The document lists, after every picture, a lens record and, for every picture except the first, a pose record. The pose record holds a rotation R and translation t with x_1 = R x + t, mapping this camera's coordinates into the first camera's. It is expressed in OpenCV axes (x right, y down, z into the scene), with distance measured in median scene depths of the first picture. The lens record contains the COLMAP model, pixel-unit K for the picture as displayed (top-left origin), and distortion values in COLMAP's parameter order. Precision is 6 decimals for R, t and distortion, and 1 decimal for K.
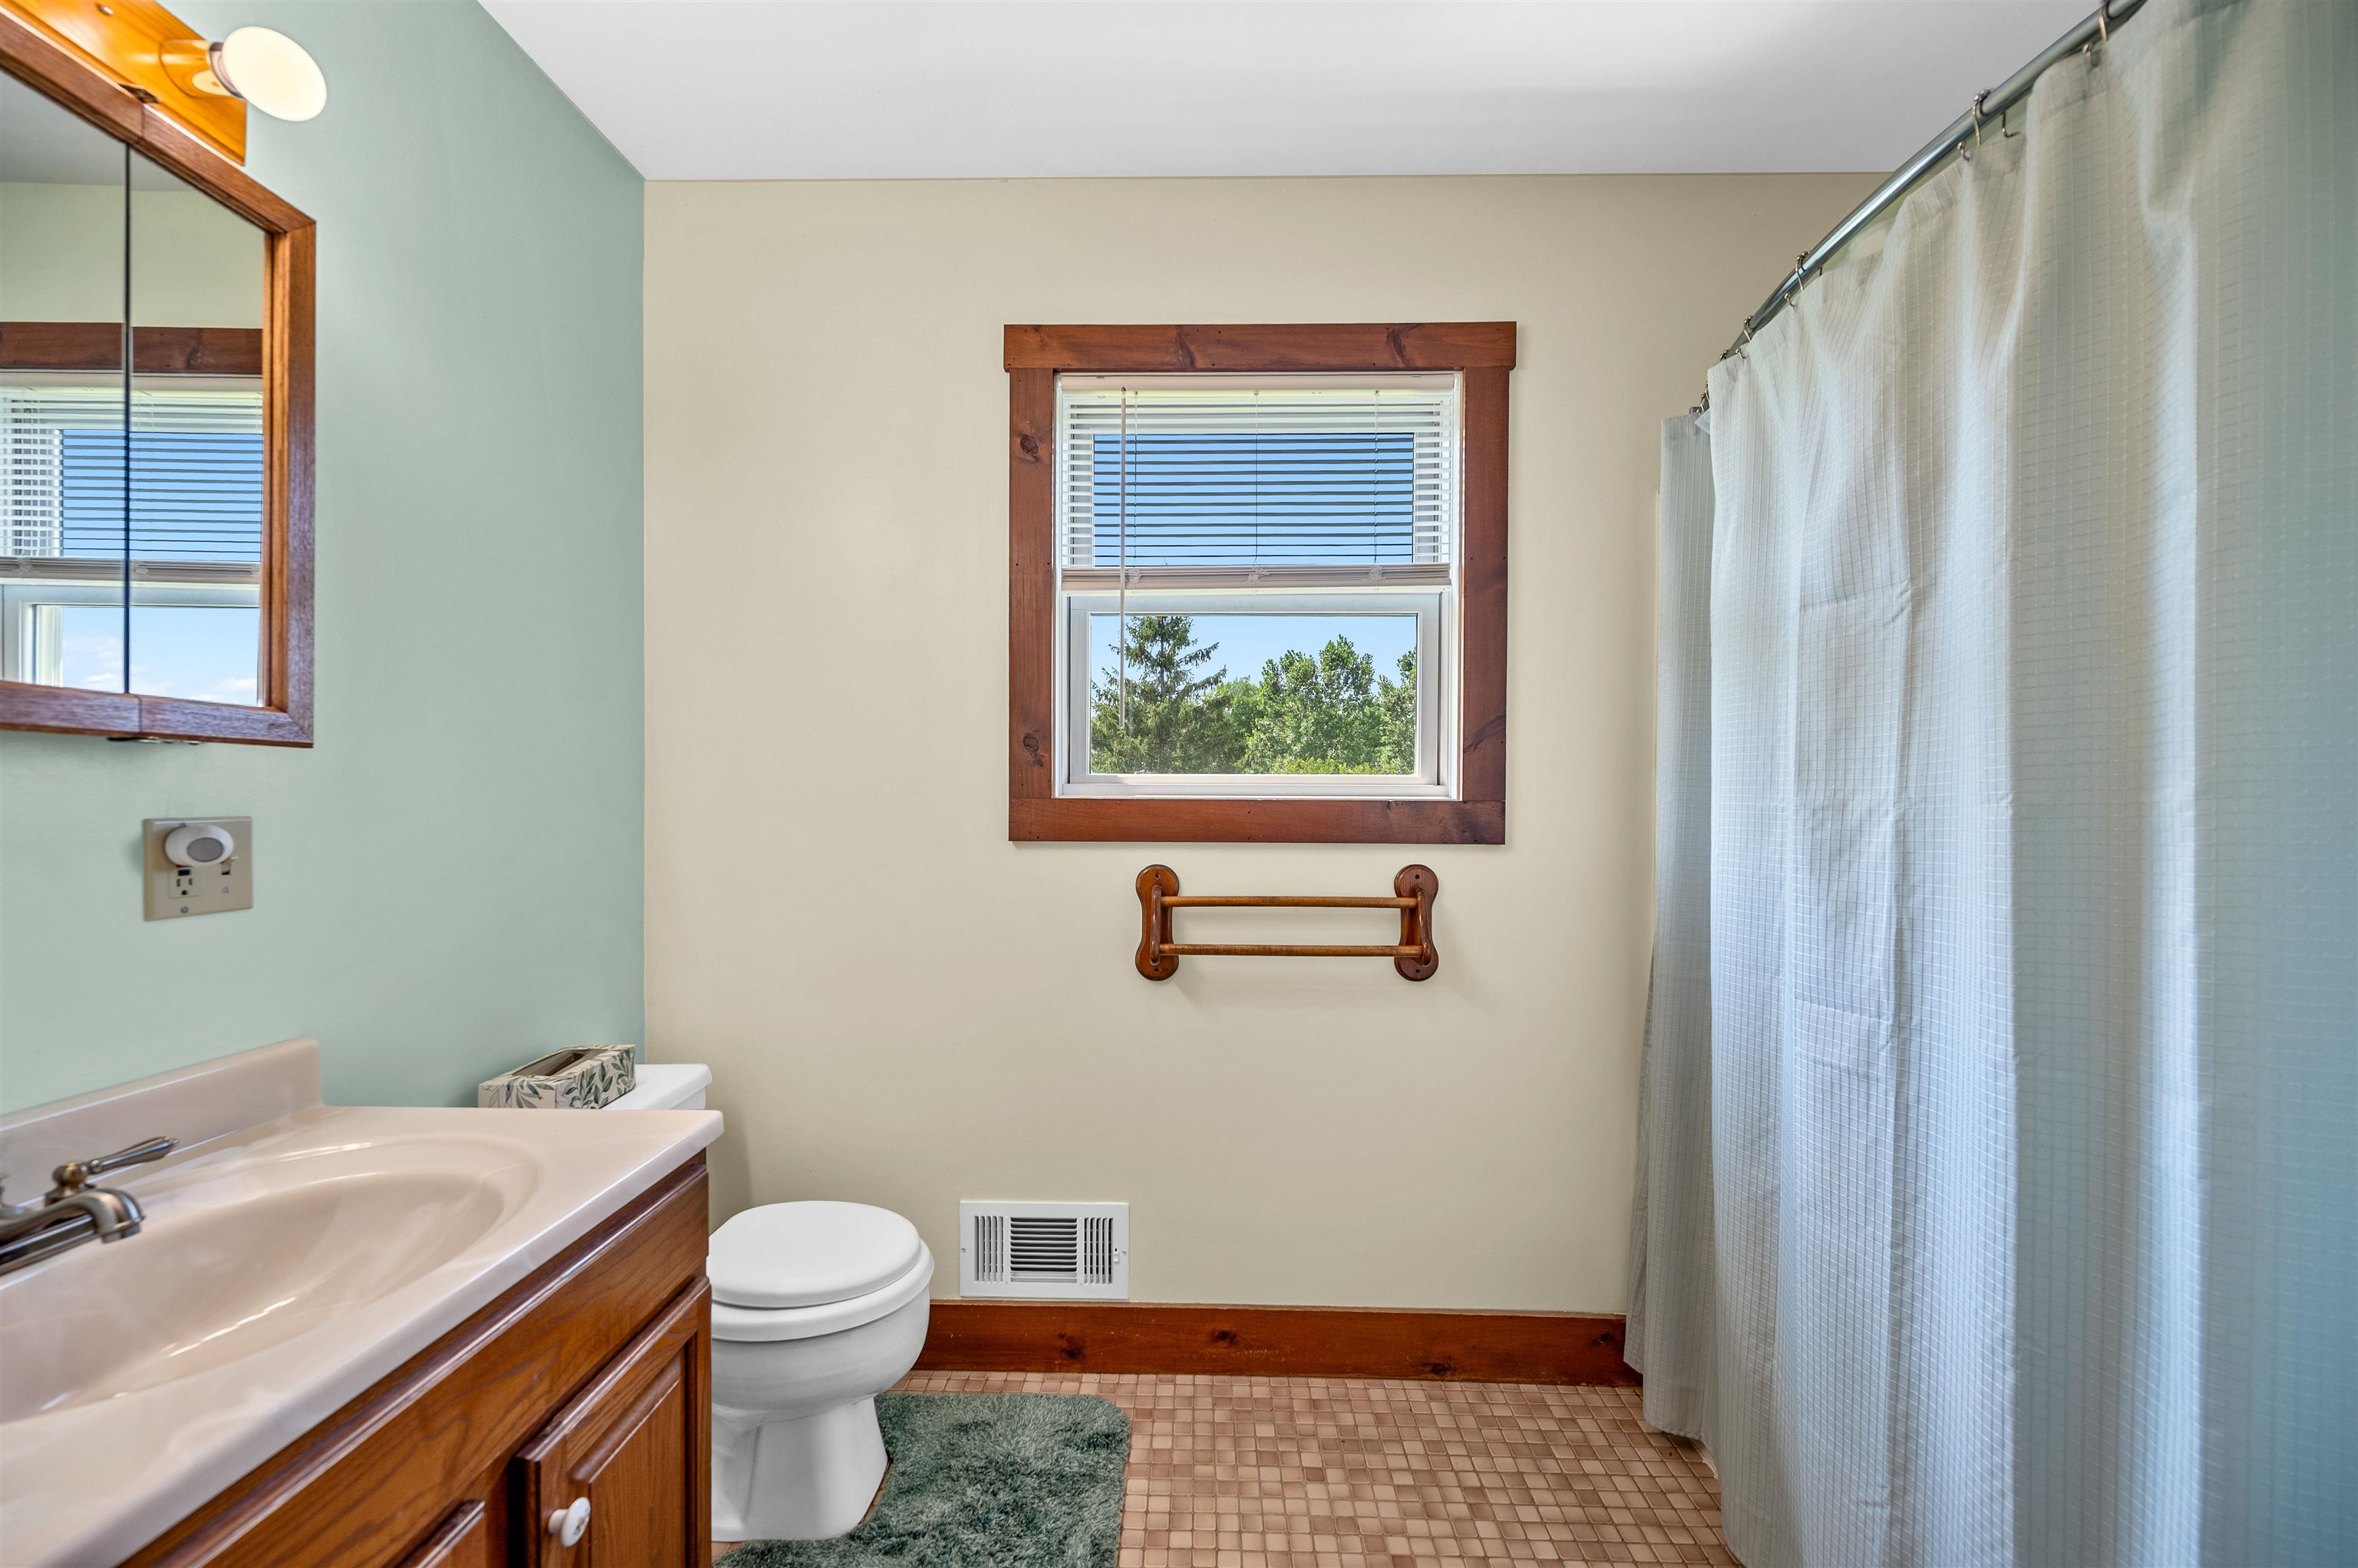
lens RADIAL K [[952.1, 0, 1170.3], [0, 952.1, 806.6], [0, 0, 1]] dist [0.003020, 0.000041]
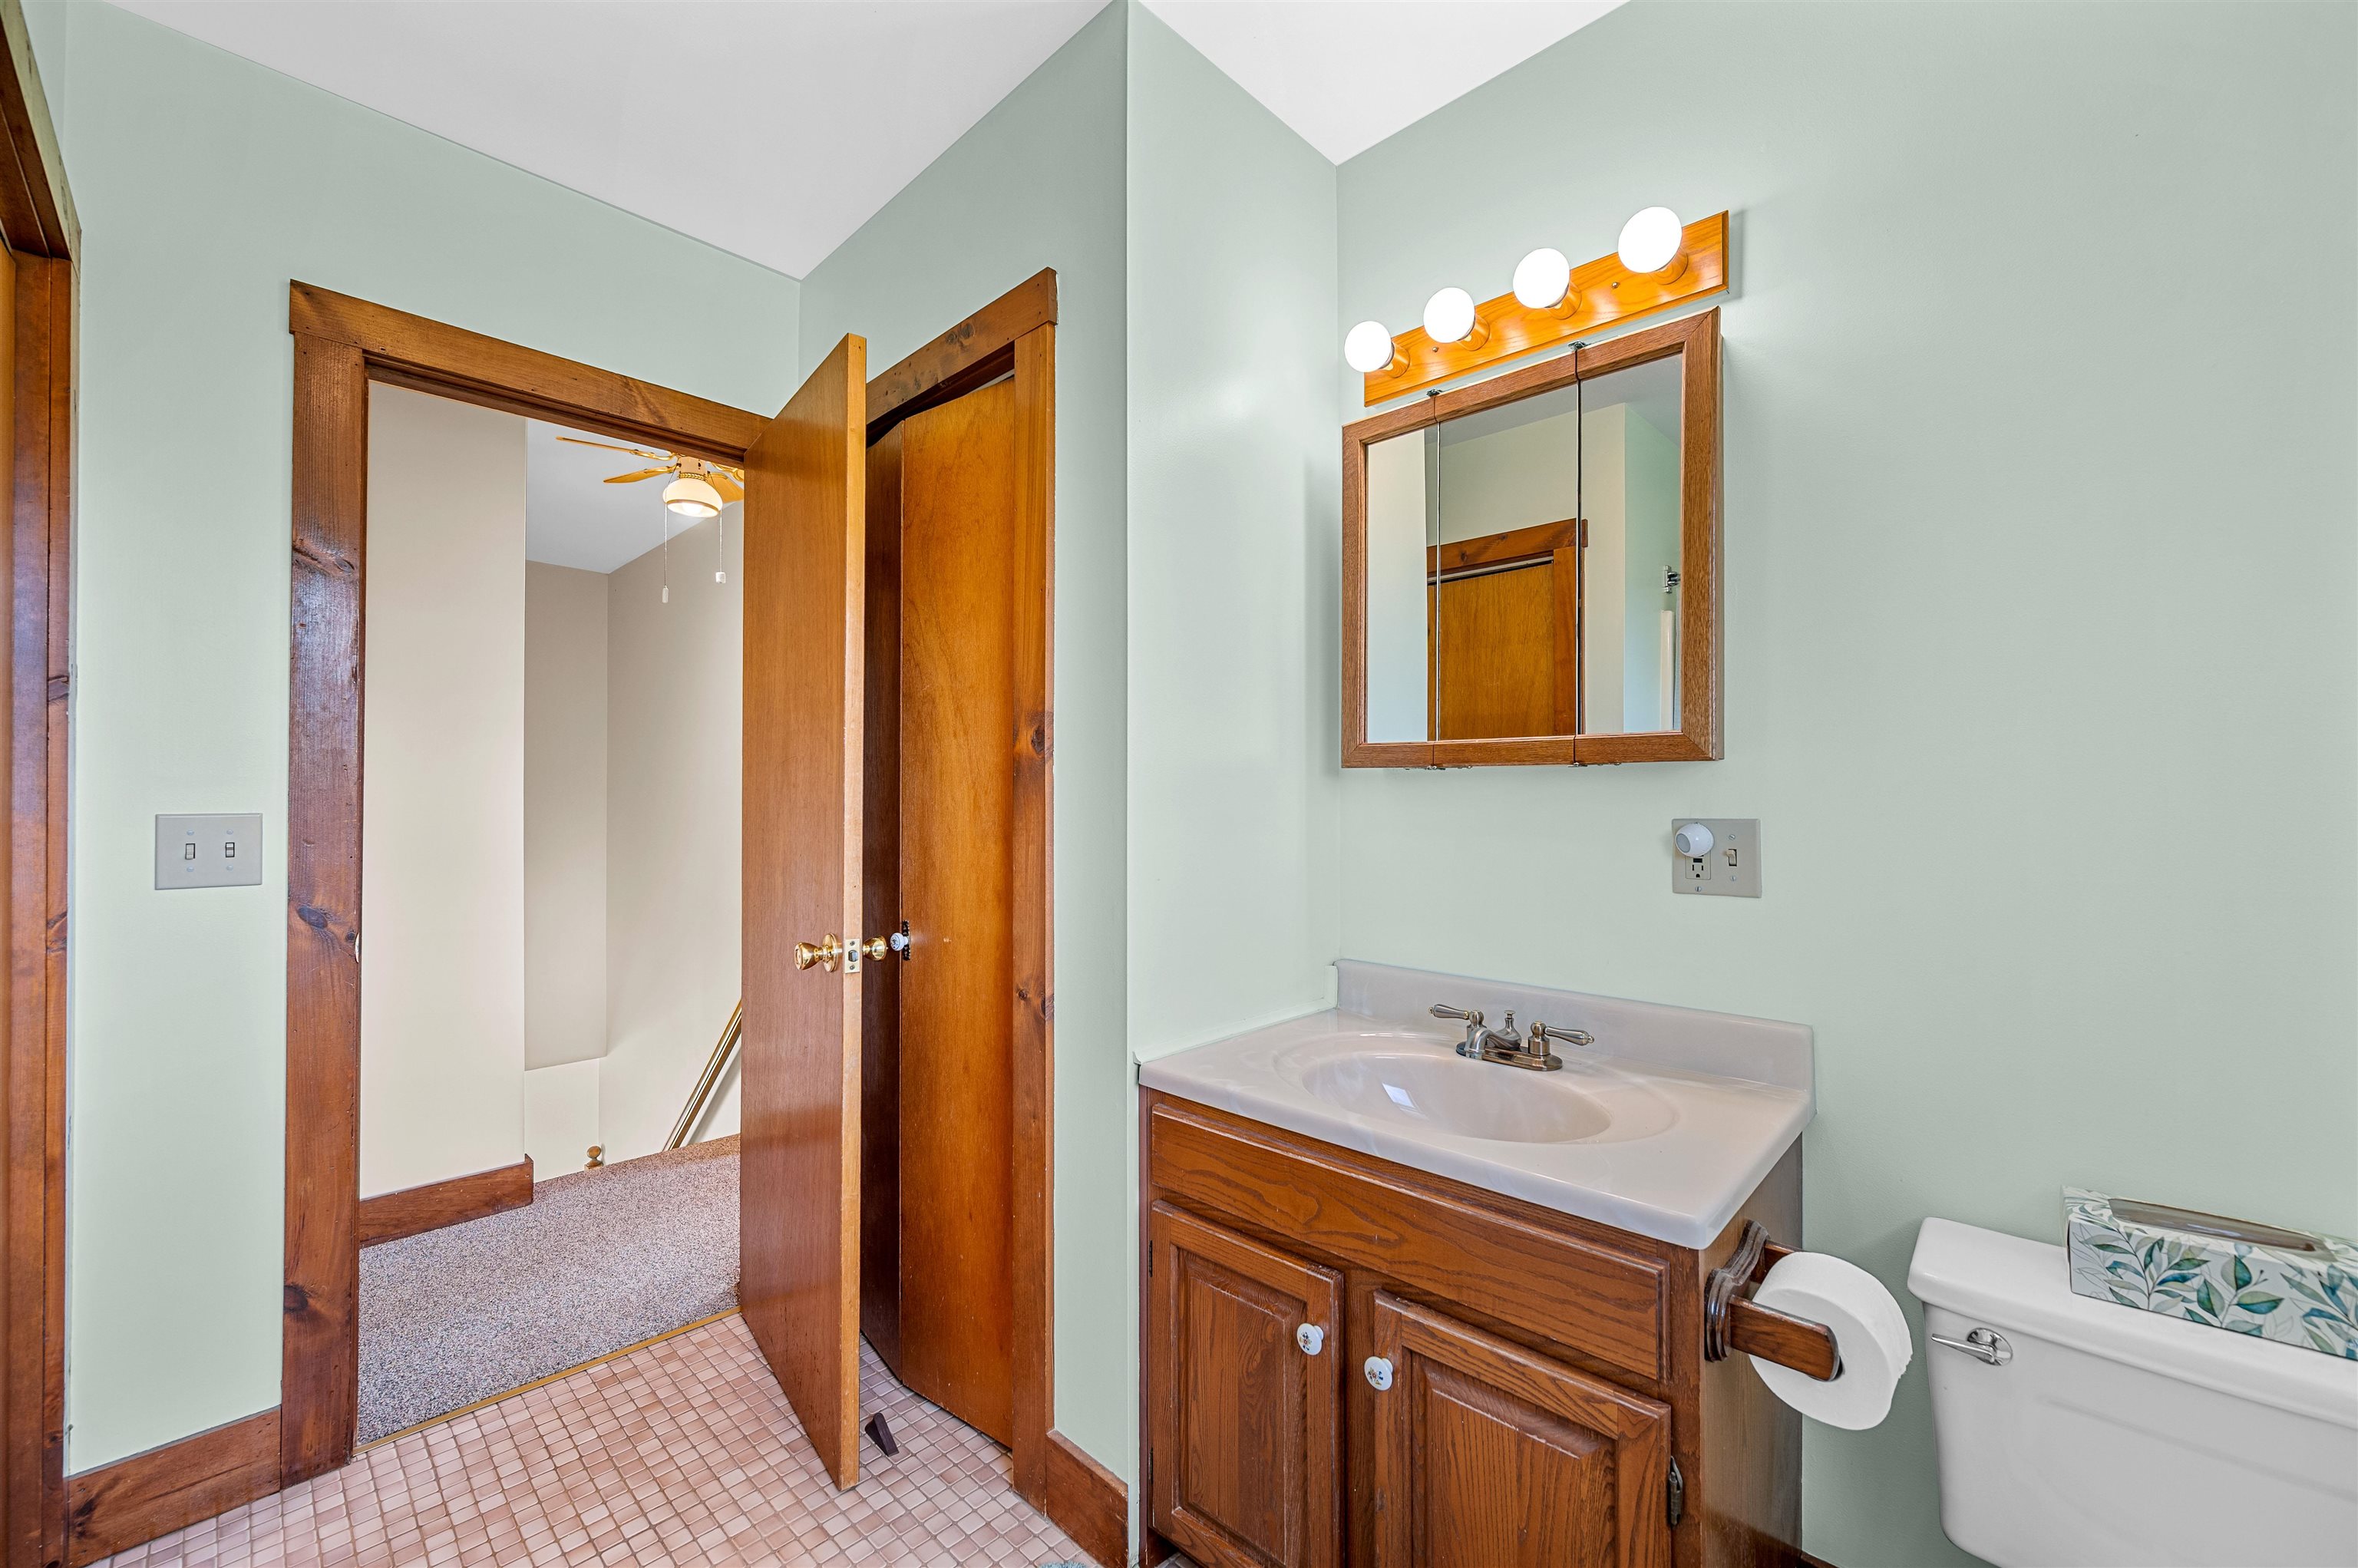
lens RADIAL K [[936.6, 0, 1166.0], [0, 936.6, 785.5], [0, 0, 1]] dist [-0.001225, -0.000428]
pose [[-0.684101, -0.010733, -0.729309, 0.290820], [-0.002551, 0.999921, -0.012323, -0.011474], [0.729383, -0.006570, -0.684074, 0.971863]]
